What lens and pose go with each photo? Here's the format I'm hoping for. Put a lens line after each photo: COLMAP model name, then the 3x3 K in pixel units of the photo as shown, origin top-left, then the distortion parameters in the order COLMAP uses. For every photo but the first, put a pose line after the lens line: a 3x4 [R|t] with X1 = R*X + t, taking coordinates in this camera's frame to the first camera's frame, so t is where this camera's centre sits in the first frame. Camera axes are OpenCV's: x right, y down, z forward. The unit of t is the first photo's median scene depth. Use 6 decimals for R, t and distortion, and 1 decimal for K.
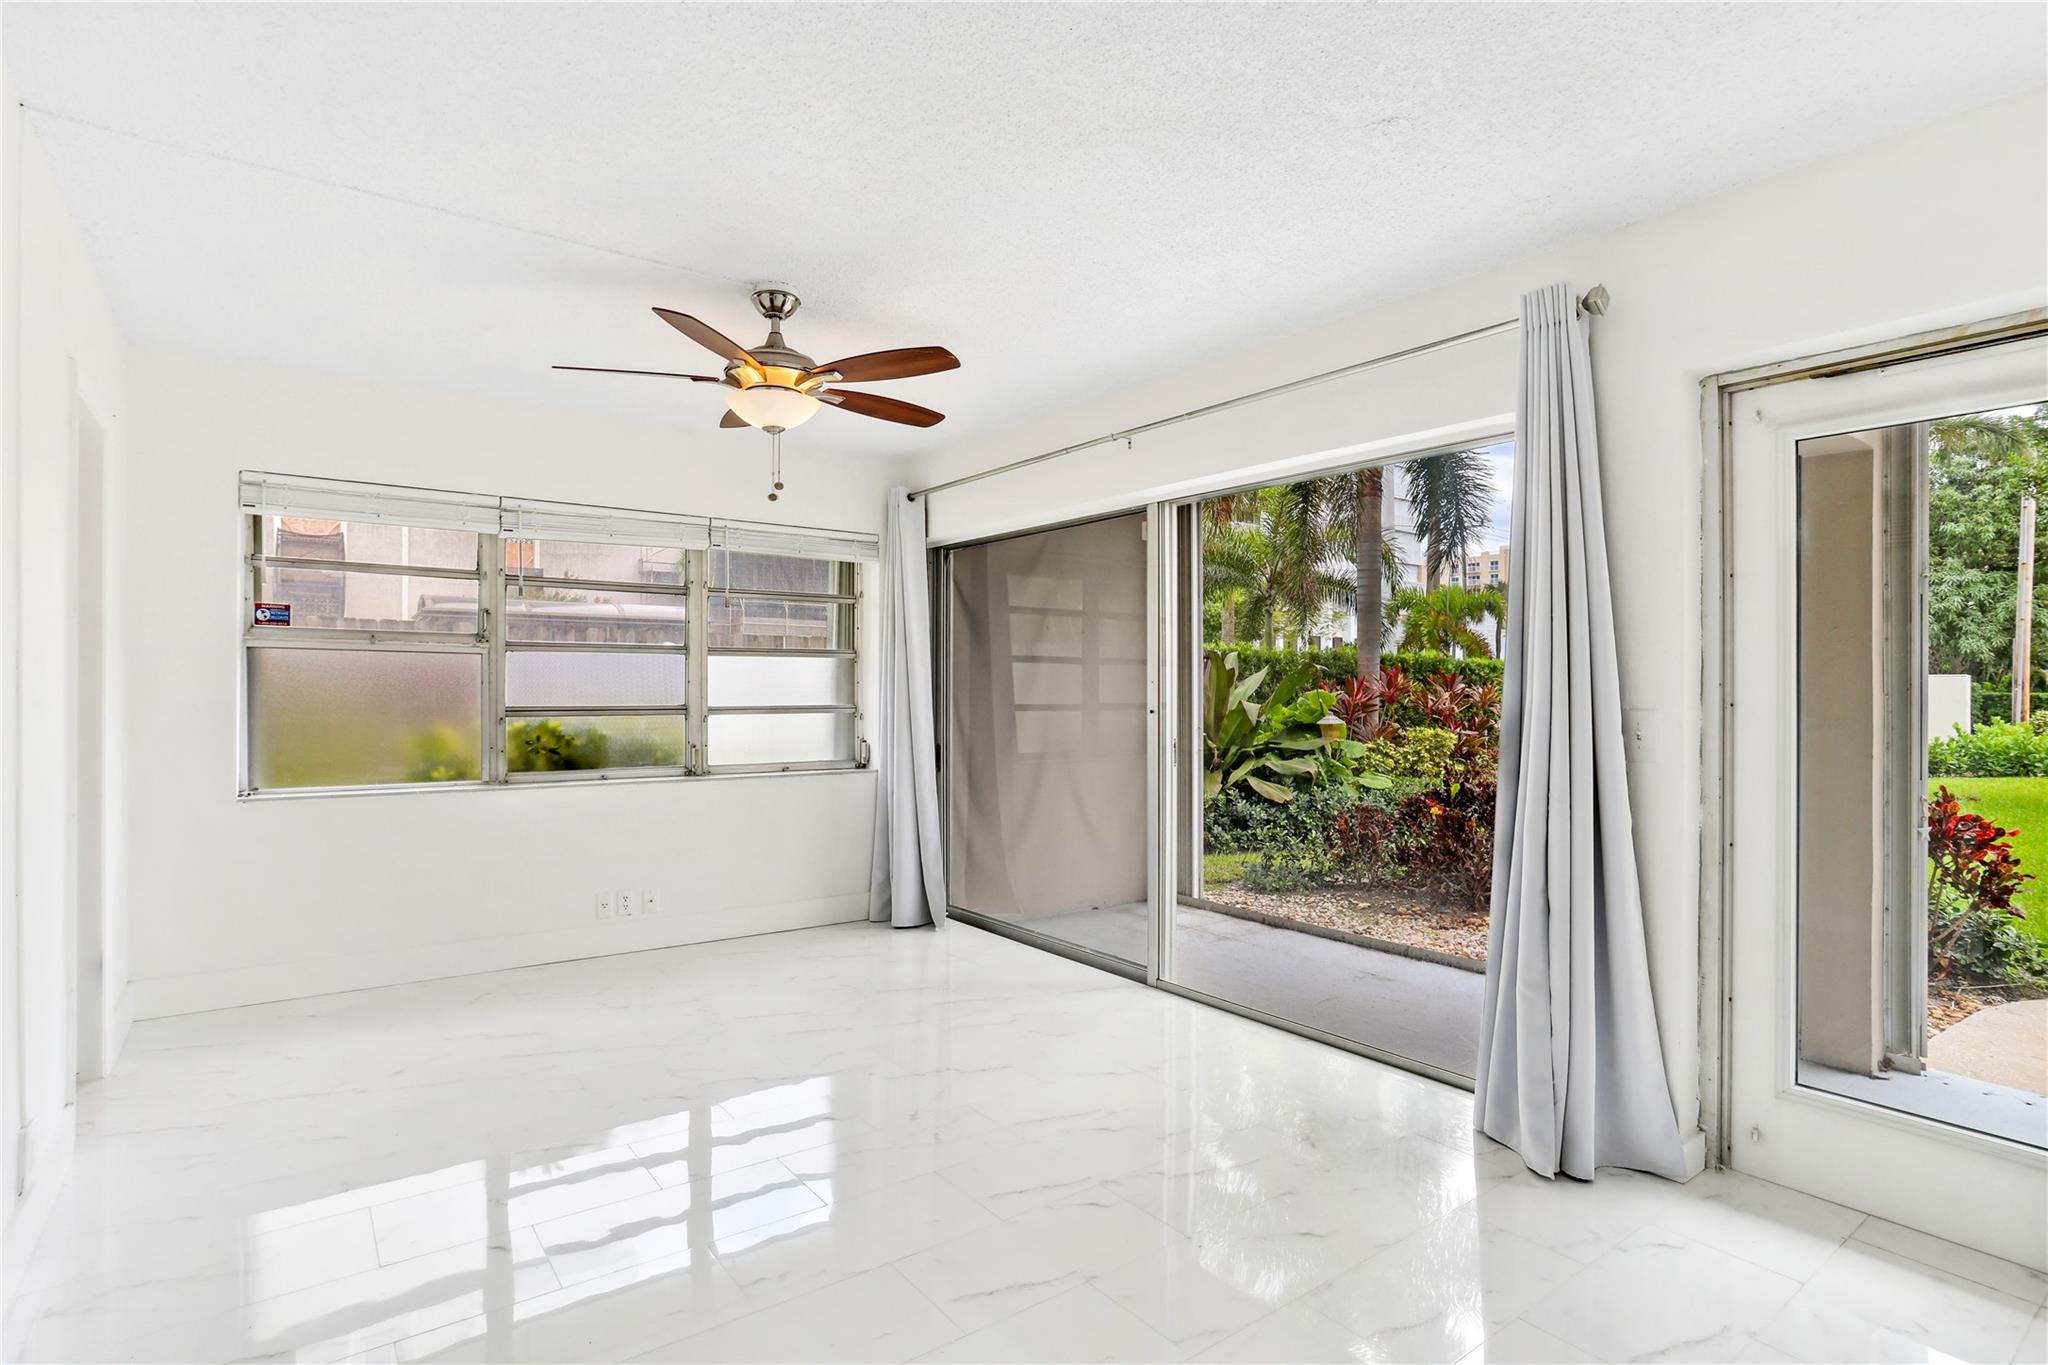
lens RADIAL K [[1022.5, 0, 1007.3], [0, 1022.5, 669.3], [0, 0, 1]] dist [-0.058389, 0.035196]
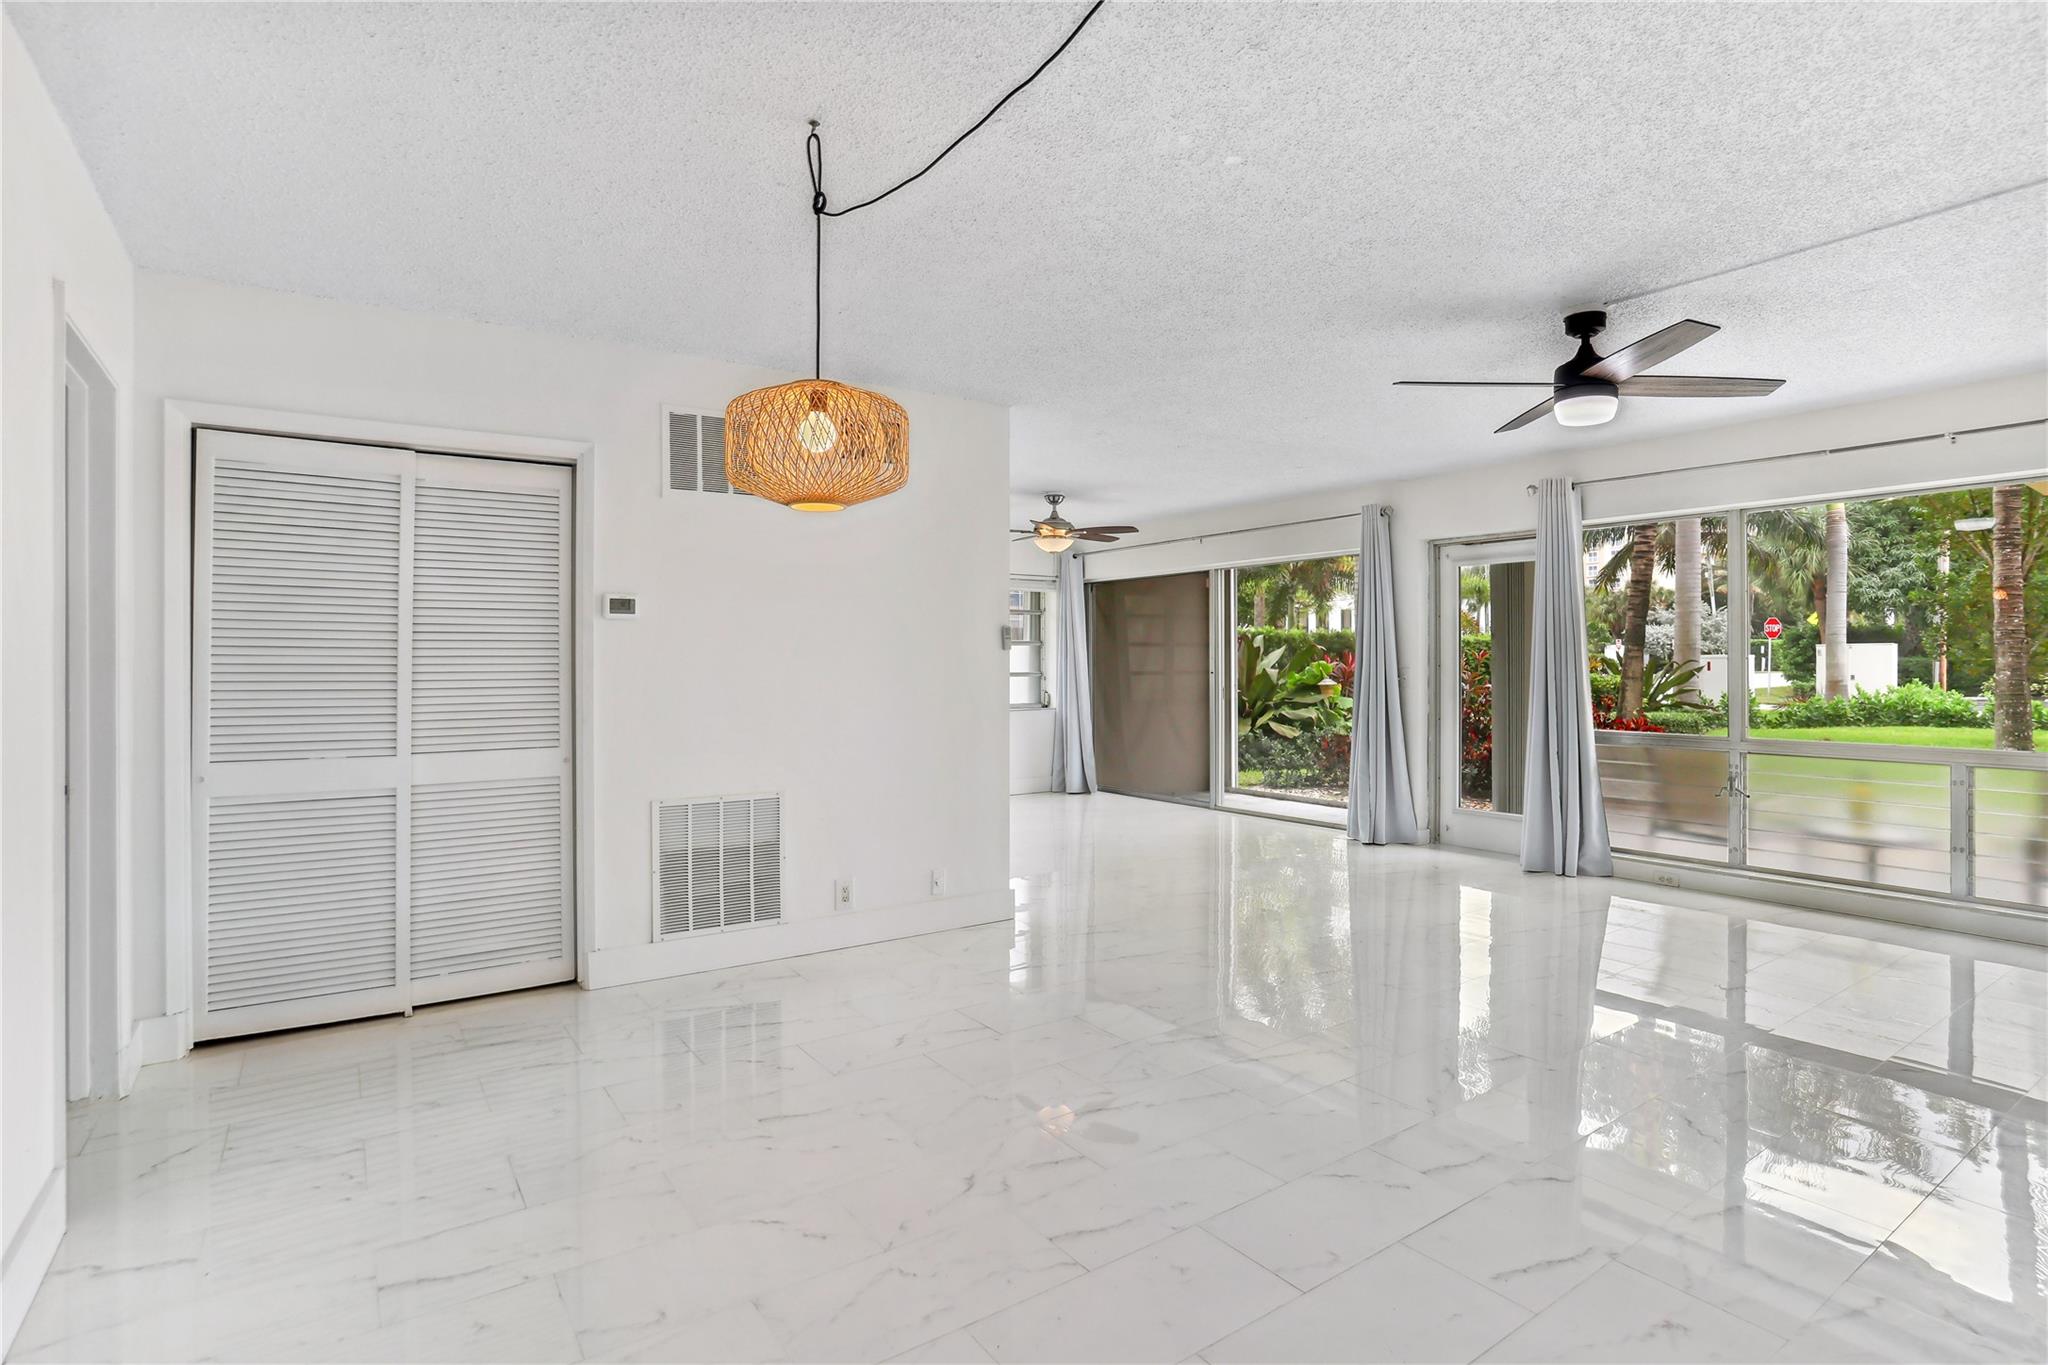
lens RADIAL K [[1006.4, 0, 1024.0], [0, 1006.4, 682.5], [0, 0, 1]] dist [-0.012440, 0.000151]
pose [[0.999740, -0.009244, -0.020851, -0.109638], [0.010045, 0.999204, 0.038608, -0.011624], [0.020478, -0.038808, 0.999037, -0.578776]]
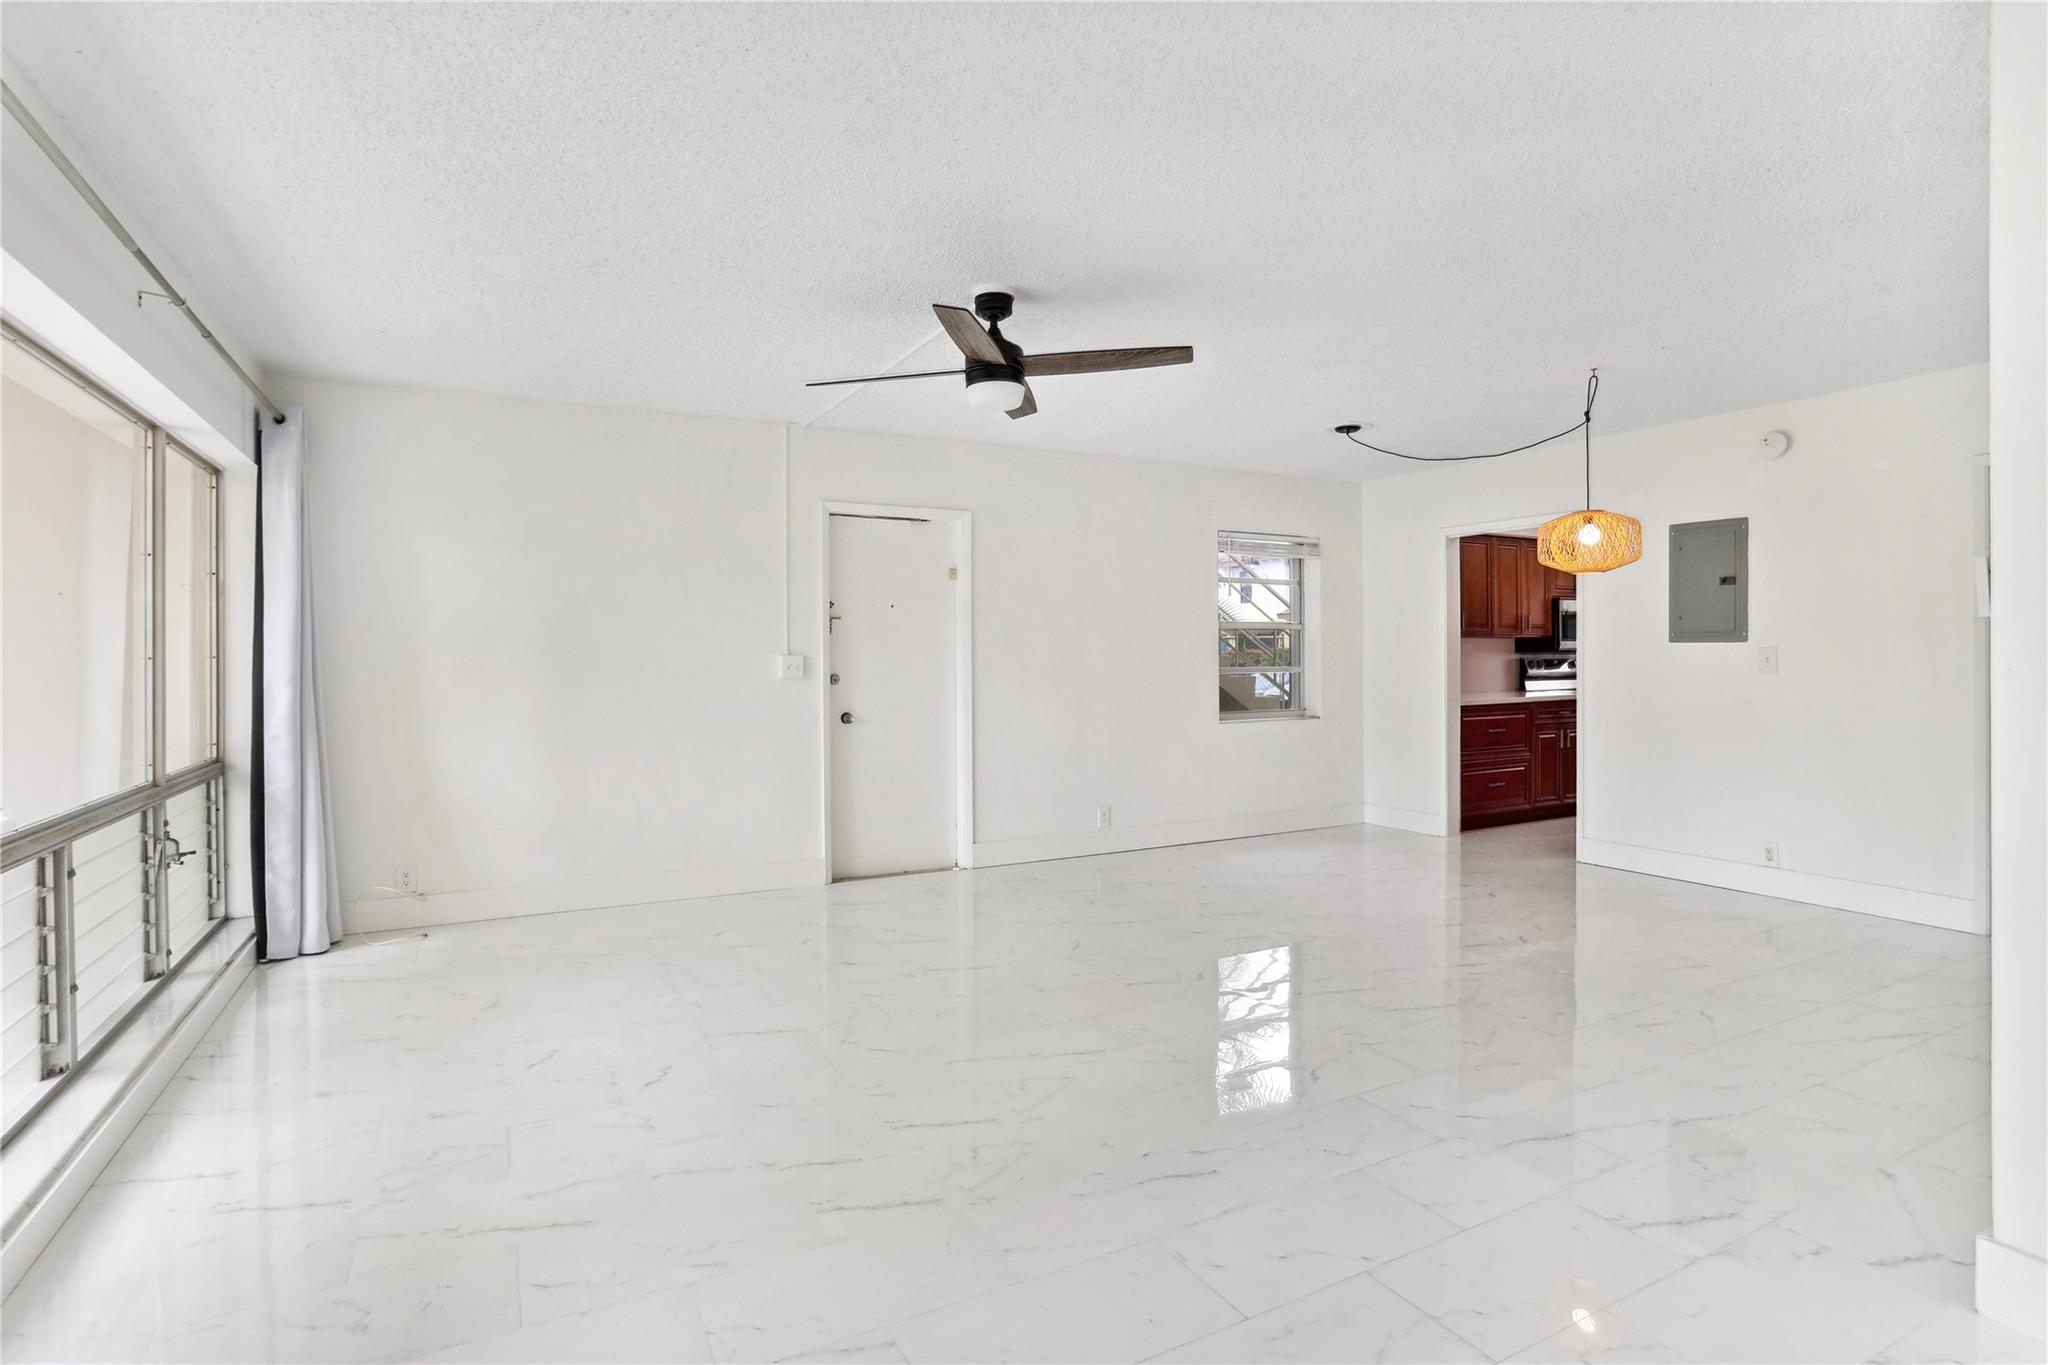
lens RADIAL K [[1022.5, 0, 1007.3], [0, 1022.5, 669.3], [0, 0, 1]] dist [-0.058389, 0.035196]
pose [[-0.991493, 0.002740, 0.130133, 0.084049], [0.002086, 0.999985, -0.005162, 0.005793], [-0.130145, -0.004847, -0.991483, 0.349869]]
